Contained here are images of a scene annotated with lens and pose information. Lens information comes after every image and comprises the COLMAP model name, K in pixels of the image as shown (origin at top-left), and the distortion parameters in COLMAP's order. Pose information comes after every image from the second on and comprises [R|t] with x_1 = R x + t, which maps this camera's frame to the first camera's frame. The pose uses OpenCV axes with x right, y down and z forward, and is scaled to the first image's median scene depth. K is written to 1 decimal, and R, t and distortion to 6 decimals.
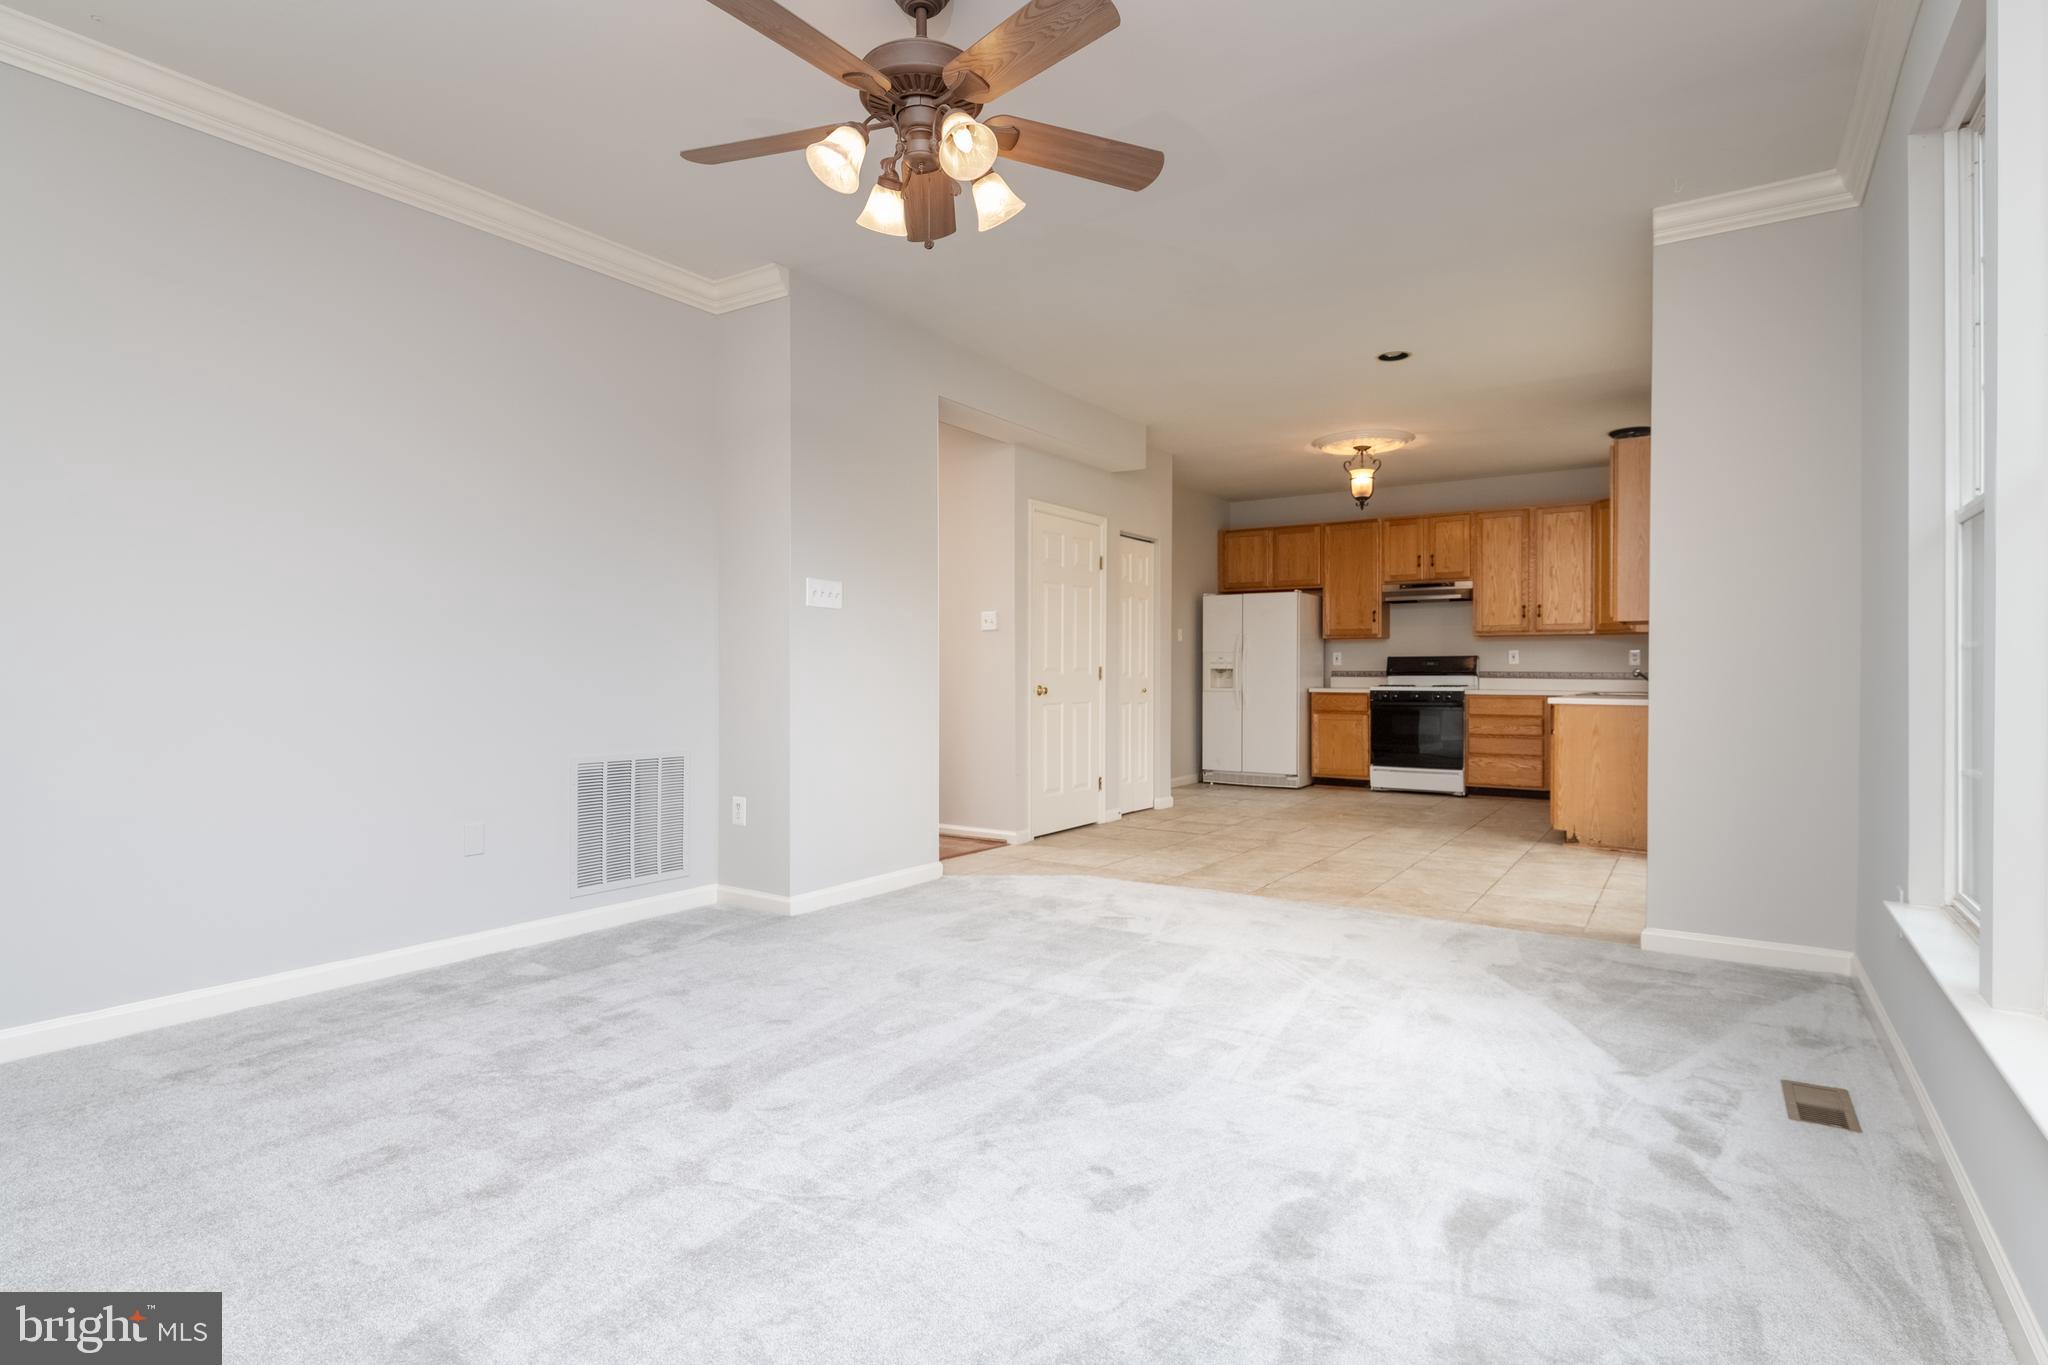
lens RADIAL K [[1031.2, 0, 1031.9], [0, 1031.2, 691.3], [0, 0, 1]] dist [-0.002207, -0.001310]
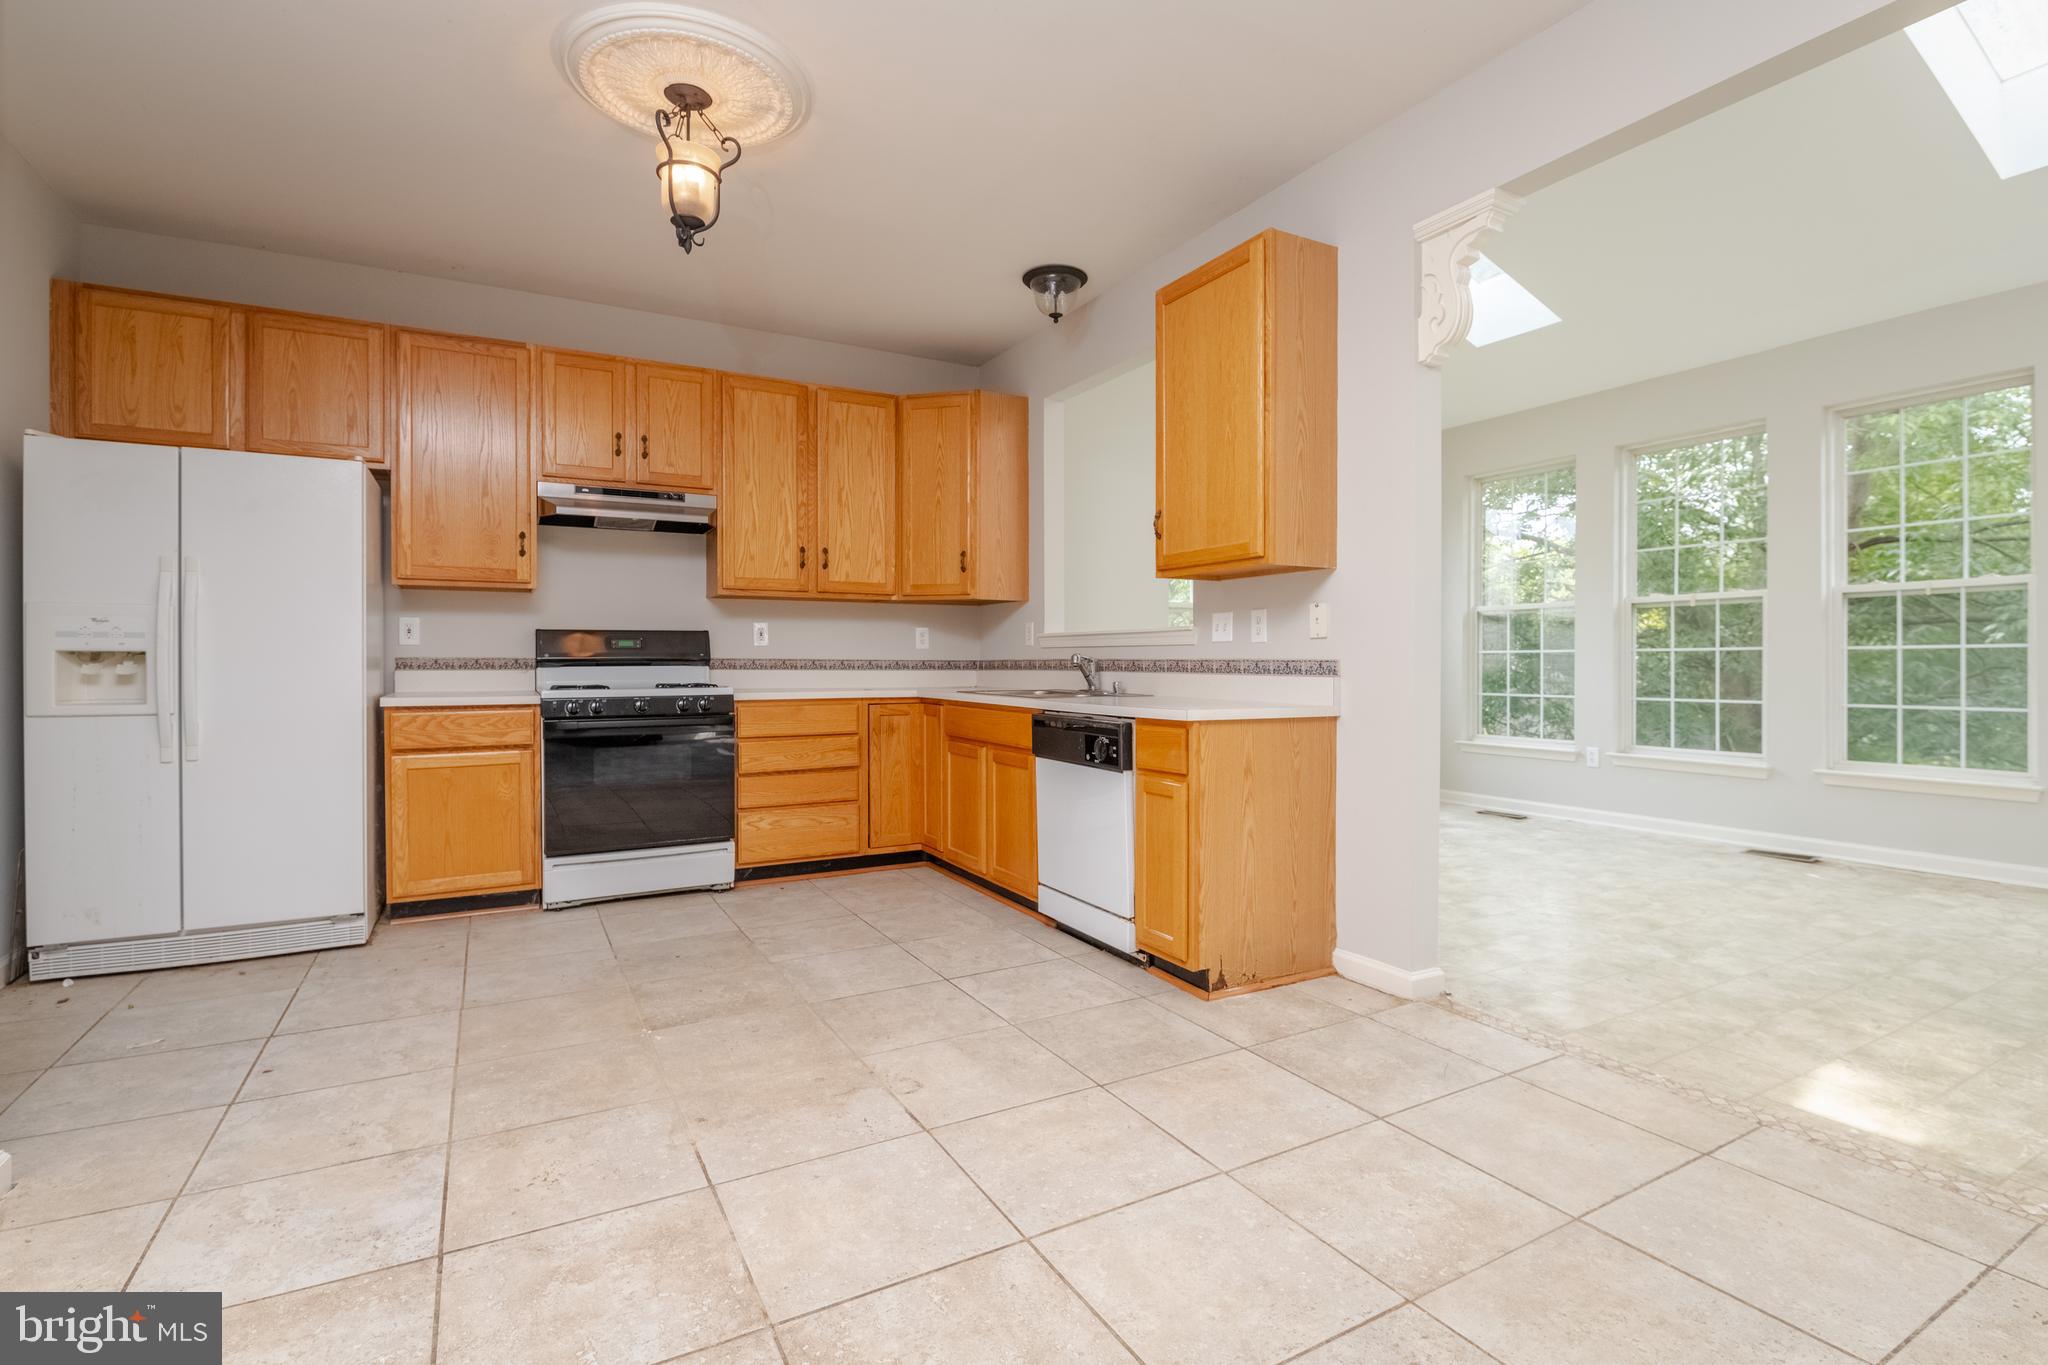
lens RADIAL K [[964.5, 0, 1042.1], [0, 964.5, 671.6], [0, 0, 1]] dist [0.000947, -0.012073]
pose [[0.452105, -0.010336, 0.891905, 0.040556], [0.019354, 0.999811, 0.001776, -0.009654], [-0.891755, 0.016459, 0.452219, 0.597259]]
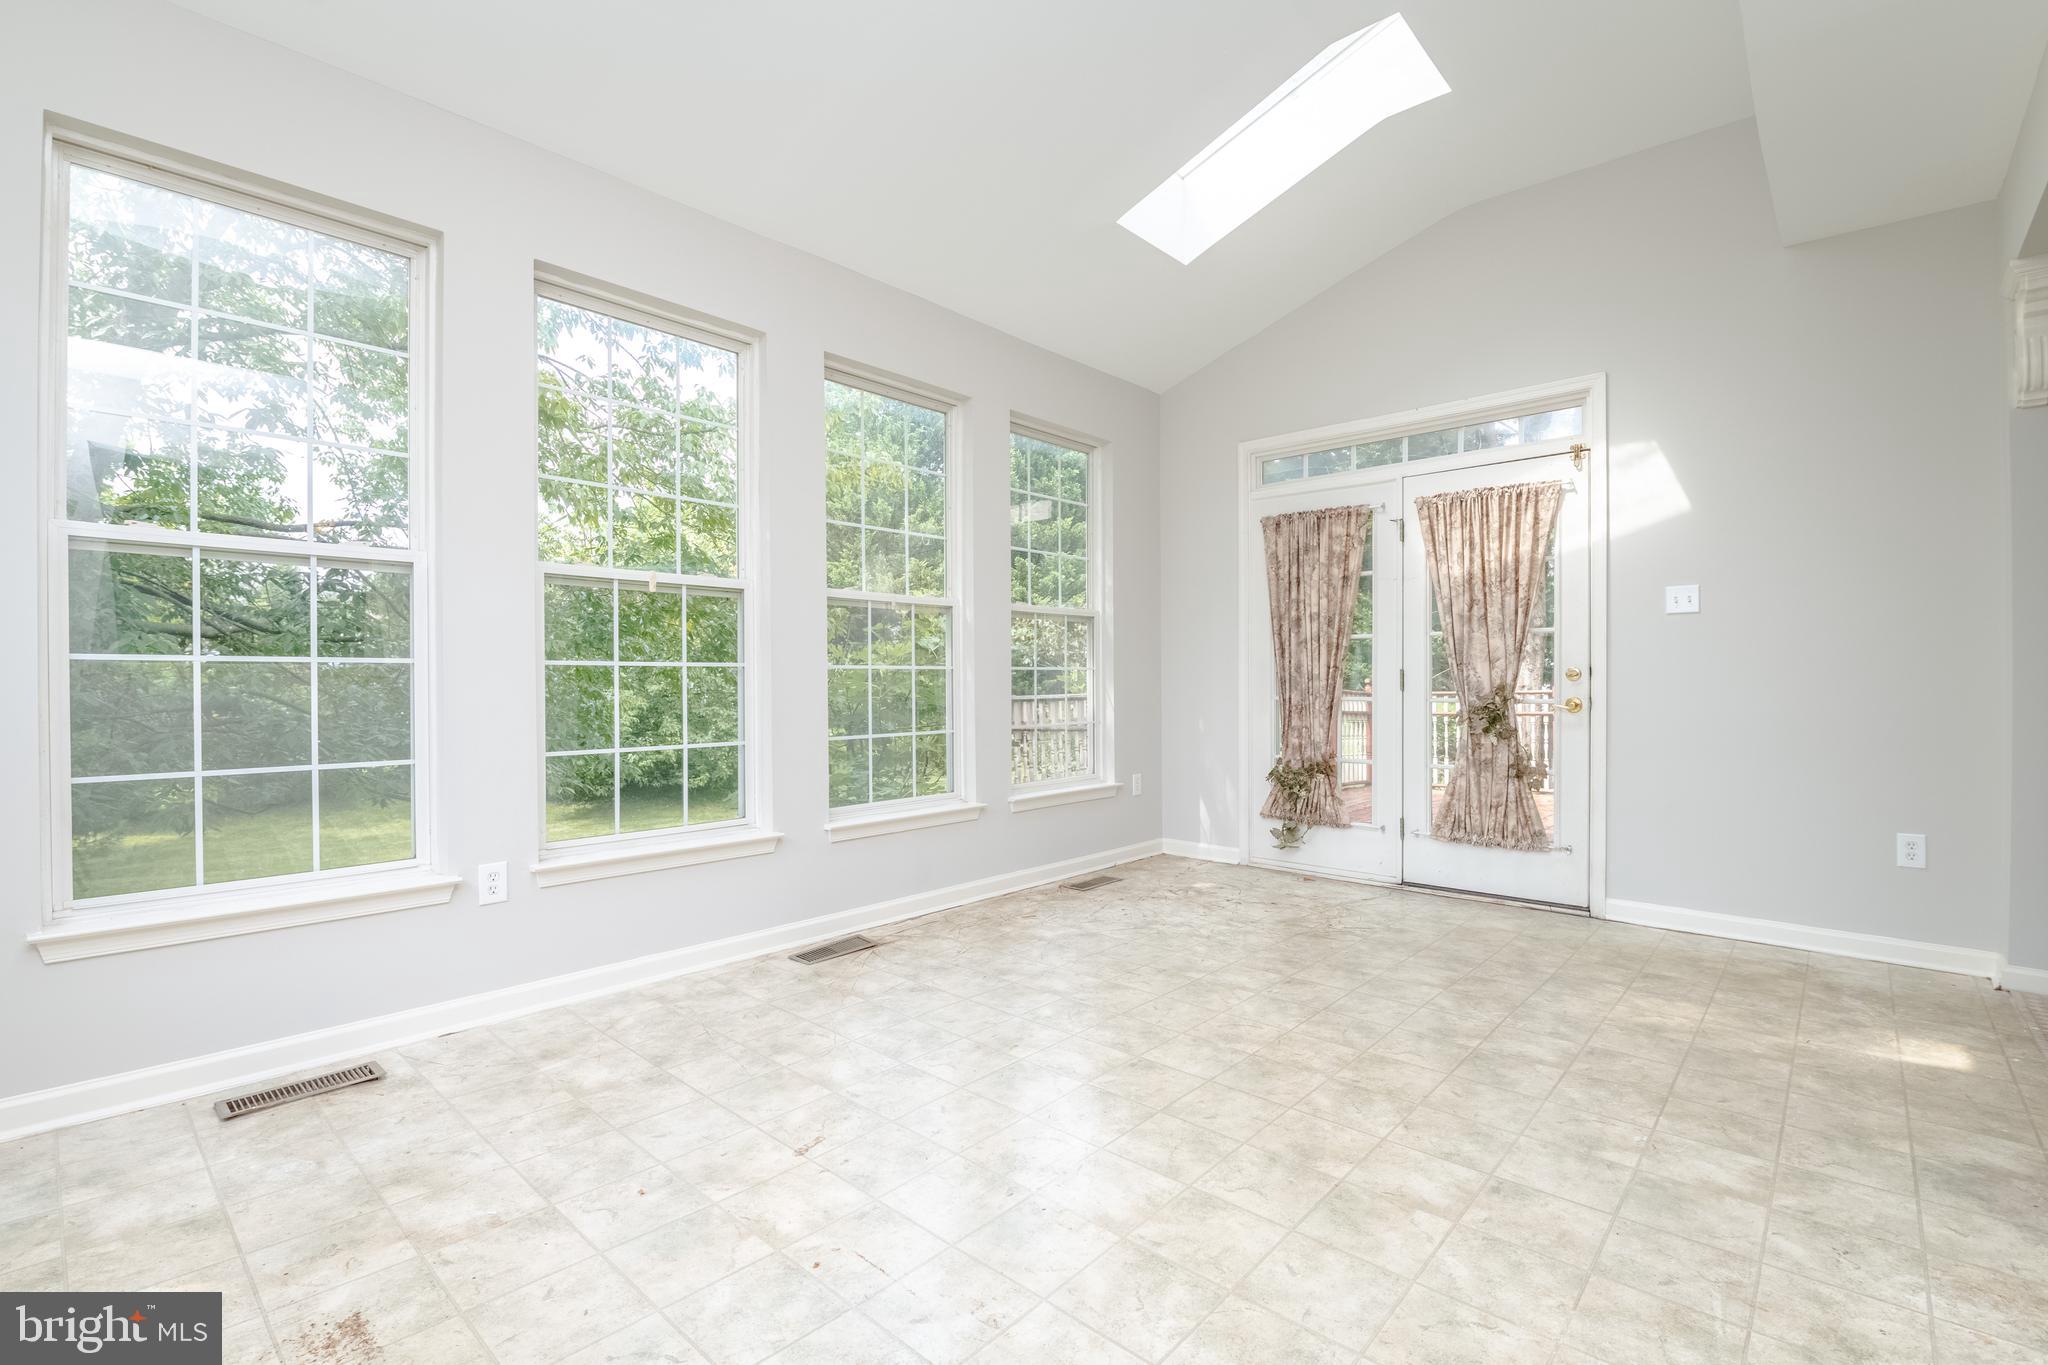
lens RADIAL K [[912.7, 0, 1038.5], [0, 912.7, 684.0], [0, 0, 1]] dist [-0.000276, -0.008016]
pose [[-0.990006, -0.001360, 0.141021, 0.595709], [0.001483, 0.999798, 0.020051, -0.014071], [-0.141020, 0.020060, -0.989803, 0.839393]]
